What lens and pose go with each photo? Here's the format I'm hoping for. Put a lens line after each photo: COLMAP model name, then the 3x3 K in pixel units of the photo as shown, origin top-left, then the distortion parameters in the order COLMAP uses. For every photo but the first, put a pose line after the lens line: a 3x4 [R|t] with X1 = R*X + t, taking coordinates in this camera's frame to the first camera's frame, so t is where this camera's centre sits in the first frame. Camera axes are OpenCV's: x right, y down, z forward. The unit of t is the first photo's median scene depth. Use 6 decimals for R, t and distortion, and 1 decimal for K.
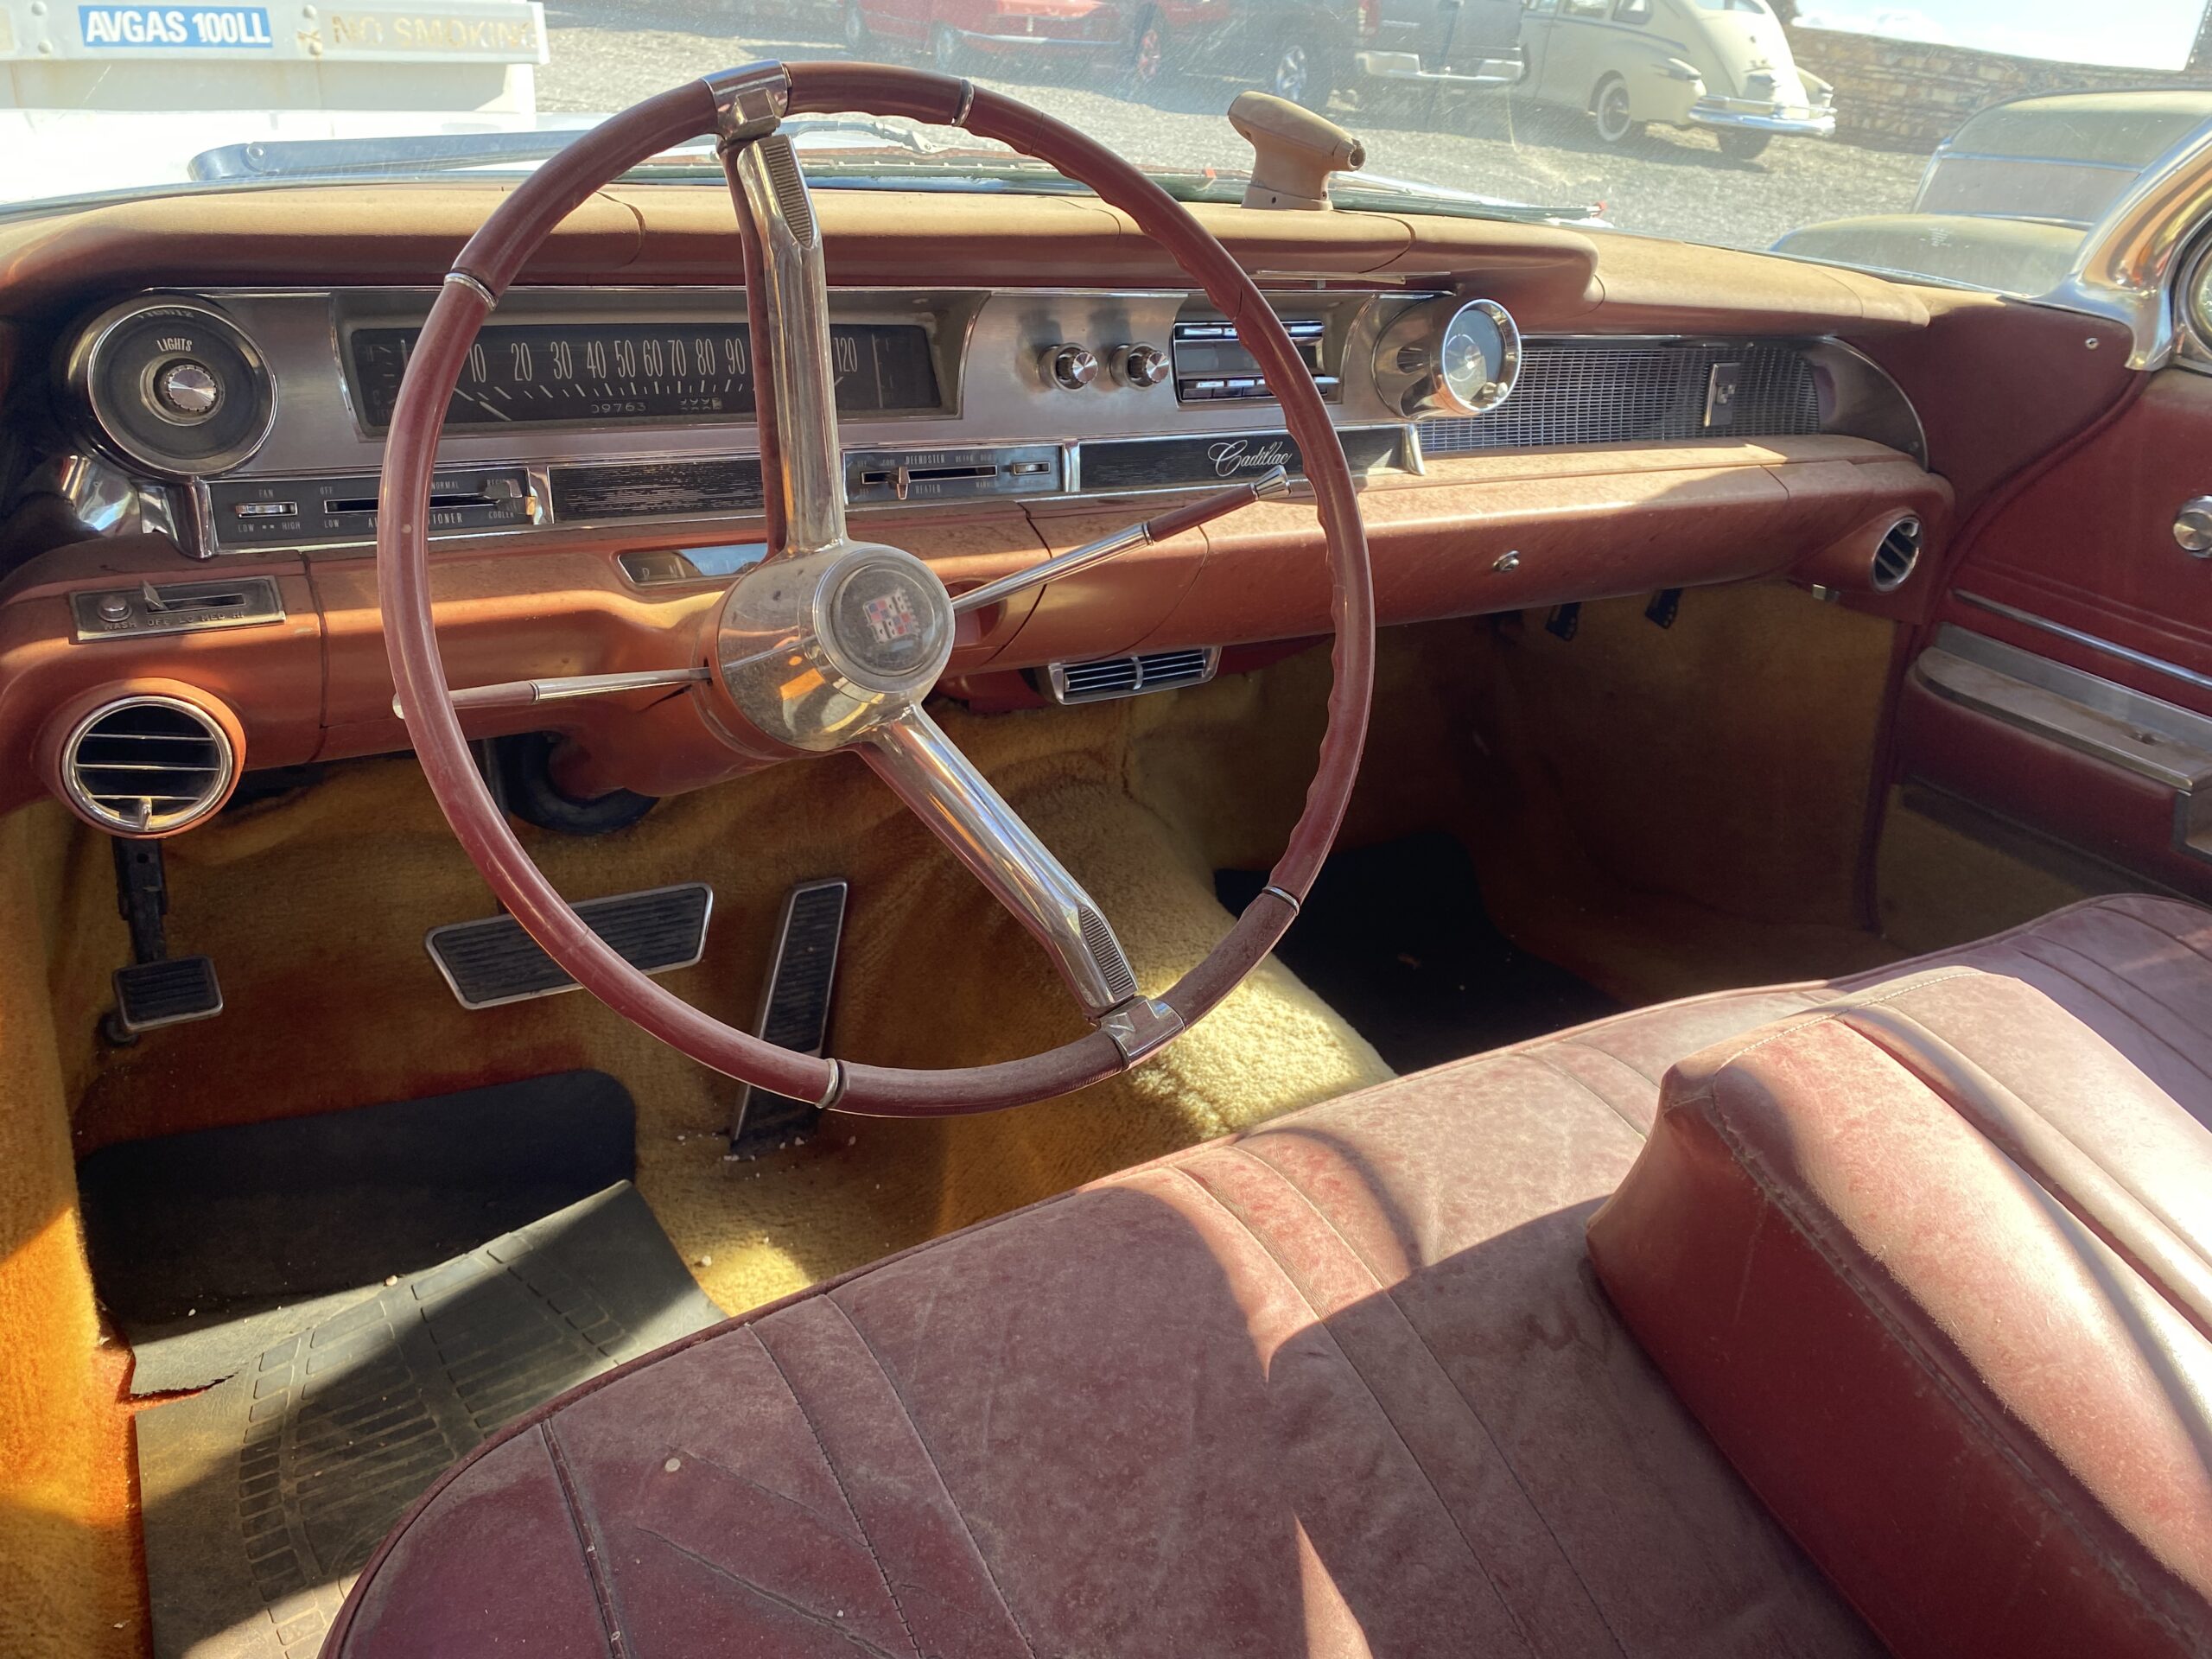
lens RADIAL K [[1693.5, 0, 1113.5], [0, 1693.5, 820.9], [0, 0, 1]] dist [0.038834, -0.043131]
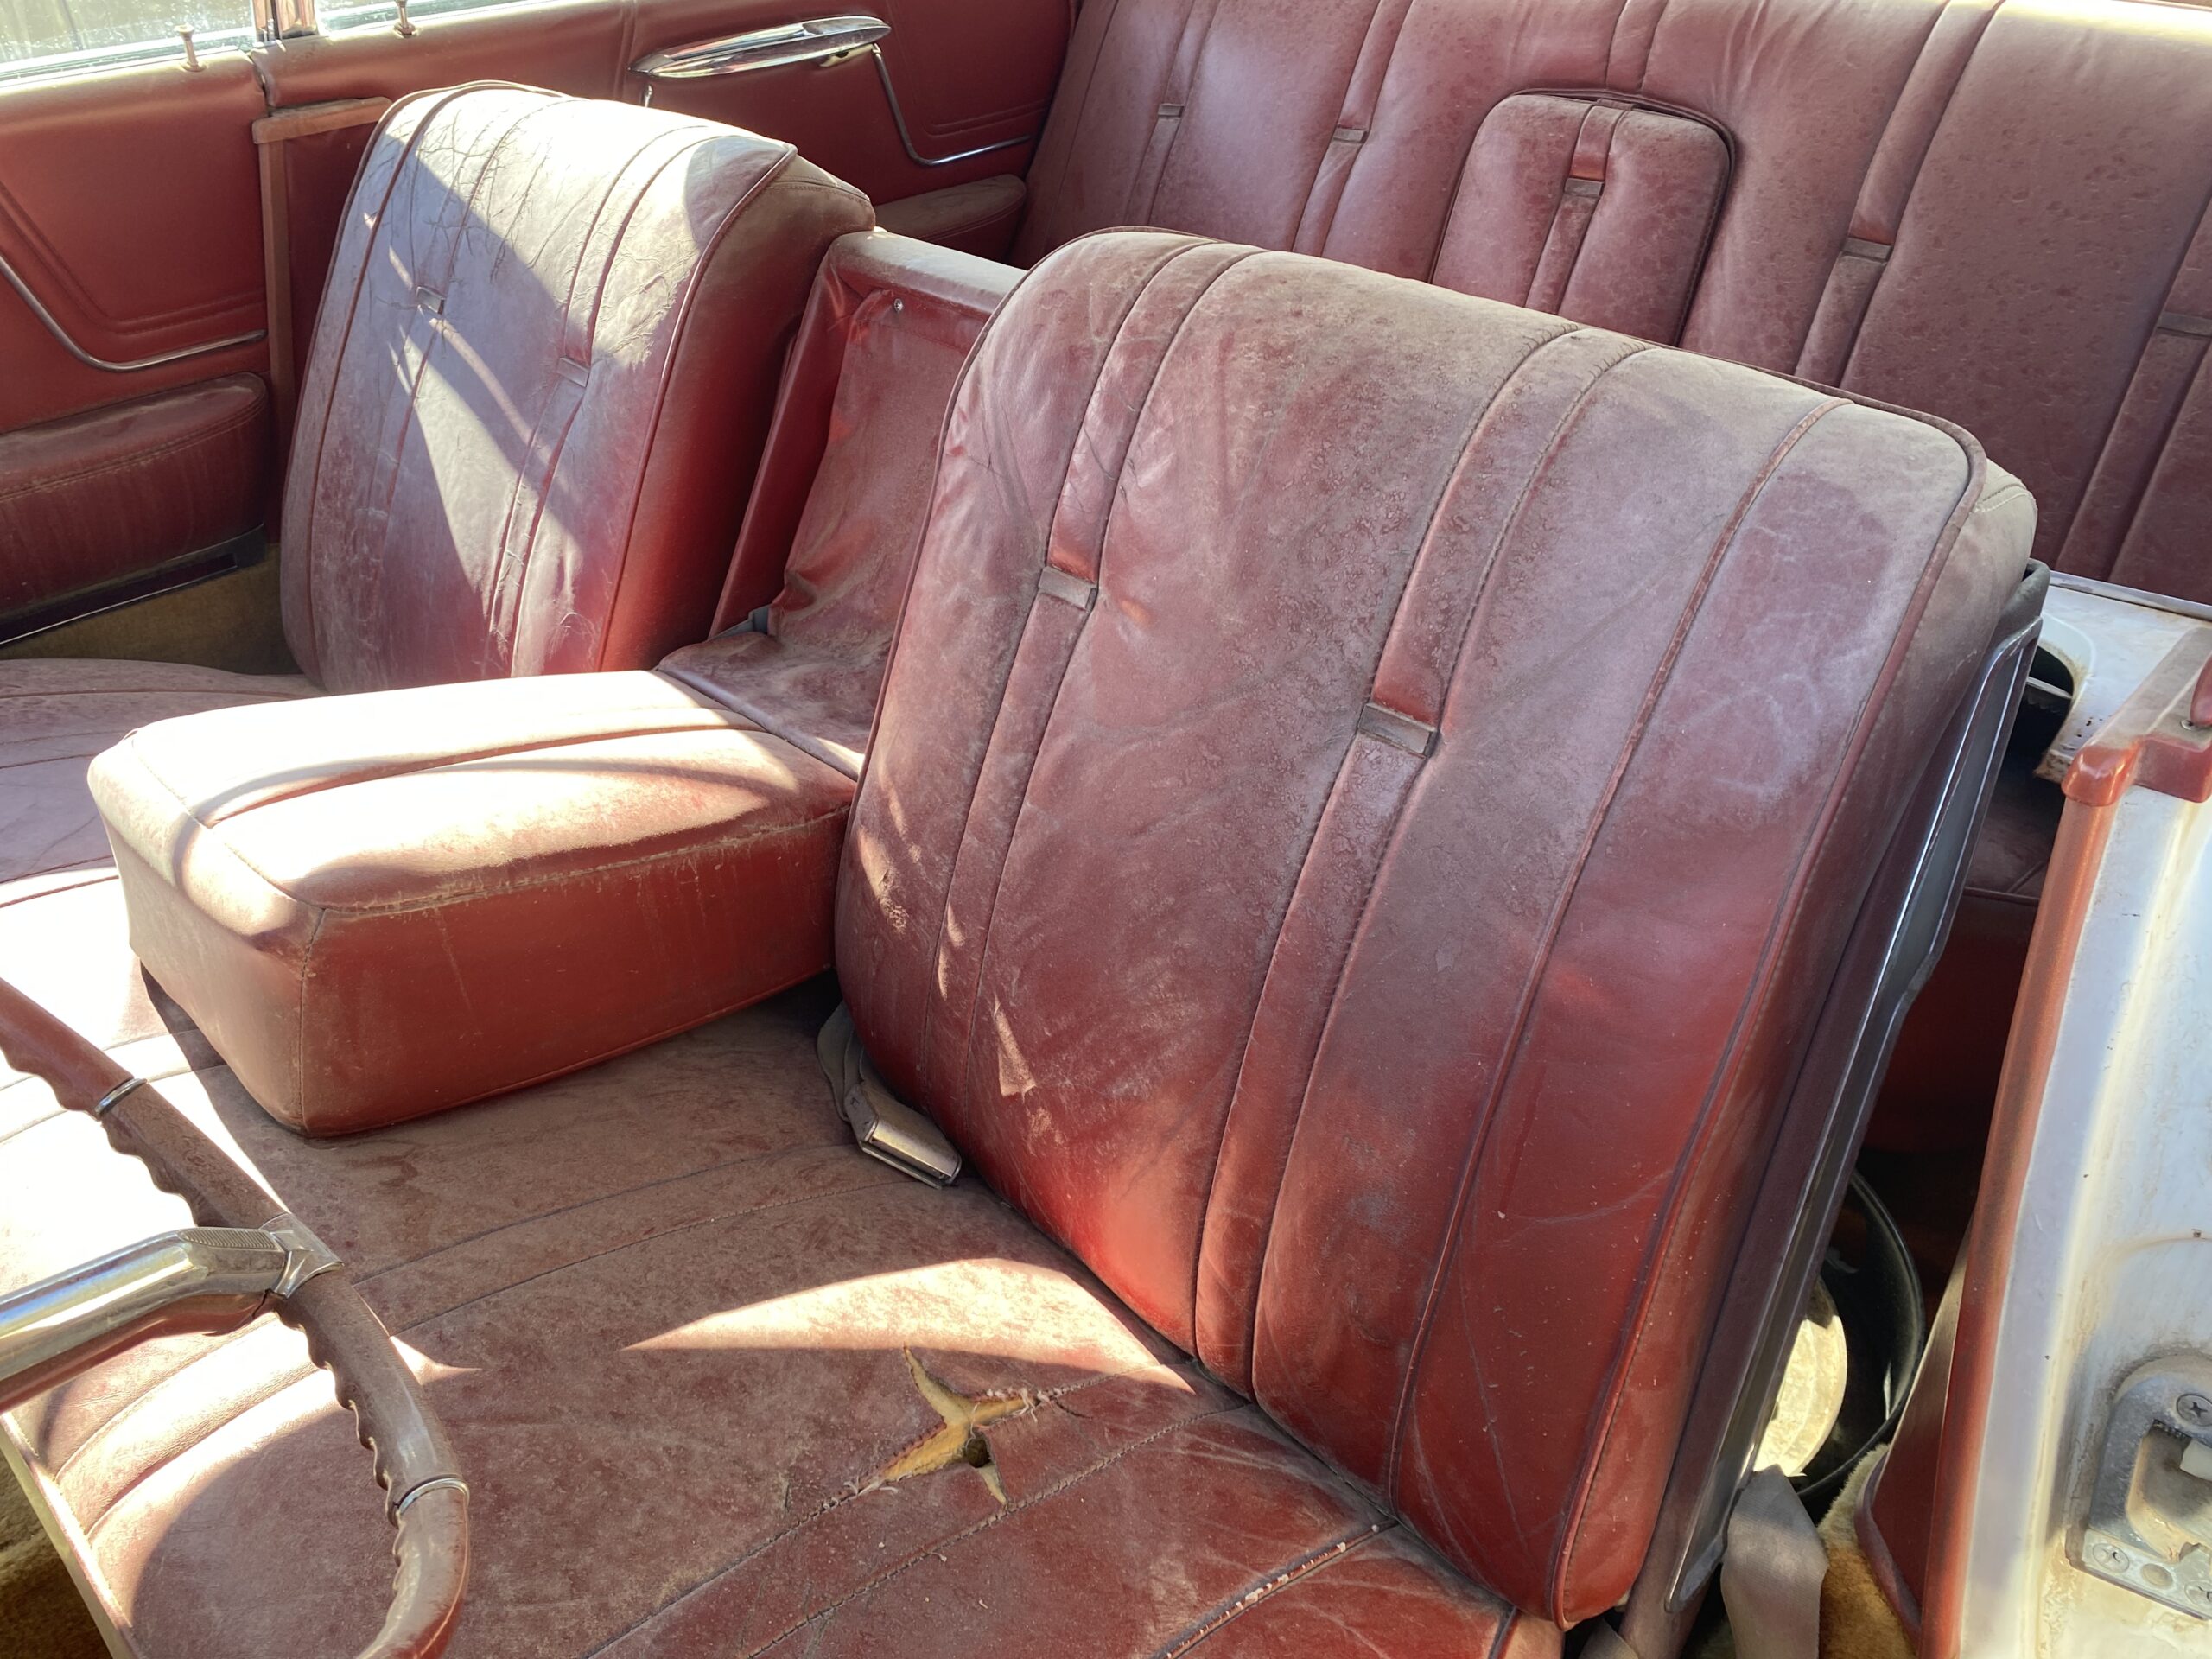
lens RADIAL K [[1693.5, 0, 1111.1], [0, 1693.5, 838.2], [0, 0, 1]] dist [0.038834, -0.043131]
pose [[-0.228741, -0.624546, 0.746740, -0.400177], [0.415177, 0.631231, 0.655115, -0.269839], [-0.880514, 0.459881, 0.114909, 0.302649]]
